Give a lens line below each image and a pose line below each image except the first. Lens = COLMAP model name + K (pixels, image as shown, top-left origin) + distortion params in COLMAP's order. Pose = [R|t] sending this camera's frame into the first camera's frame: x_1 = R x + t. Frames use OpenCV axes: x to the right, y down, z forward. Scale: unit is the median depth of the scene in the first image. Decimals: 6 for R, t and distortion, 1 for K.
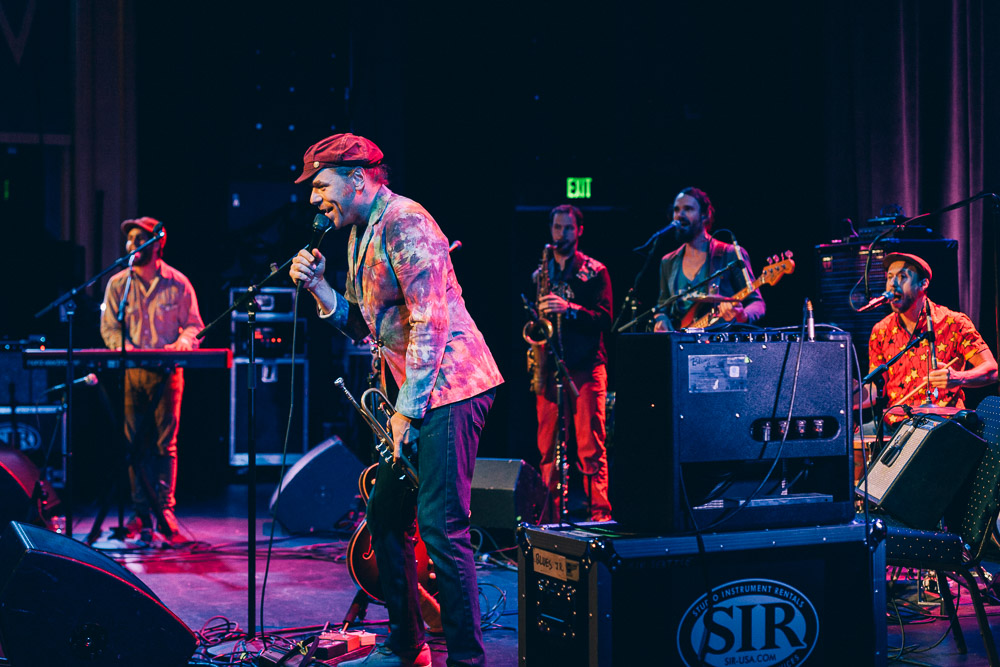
lens RADIAL K [[1530.1, 0, 464.3], [0, 1530.1, 293.0], [0, 0, 1]] dist [0.003033, -0.074237]
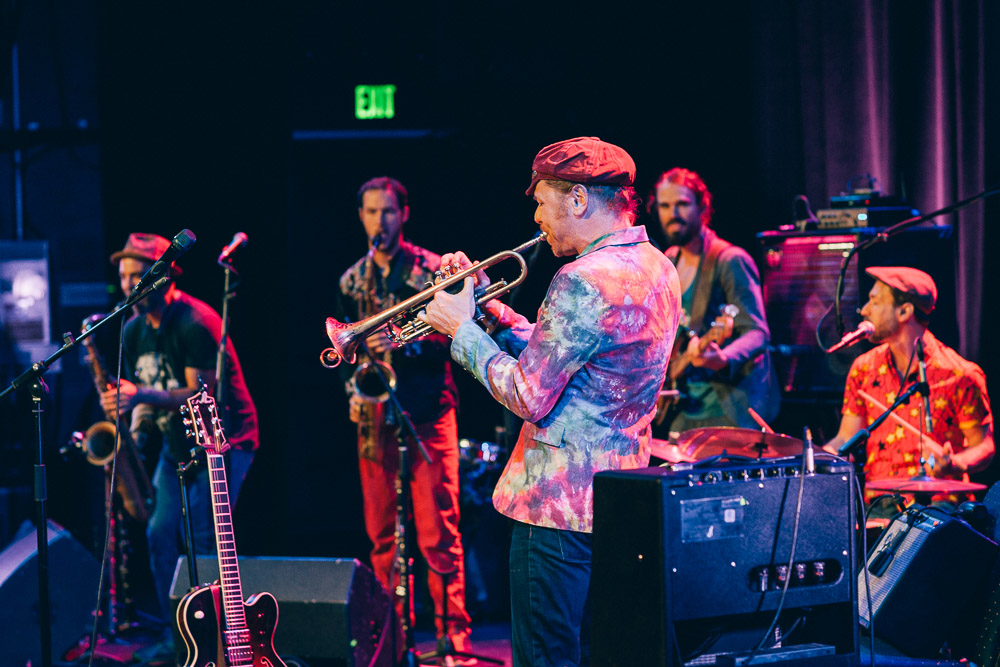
lens RADIAL K [[2689.8, 0, 498.1], [0, 2689.8, 271.8], [0, 0, 1]] dist [-0.041493, -0.287585]
pose [[0.988778, -0.018335, 0.148262, -0.178994], [0.013970, 0.999439, 0.030423, -0.134680], [-0.148736, -0.028011, 0.988480, -0.502355]]
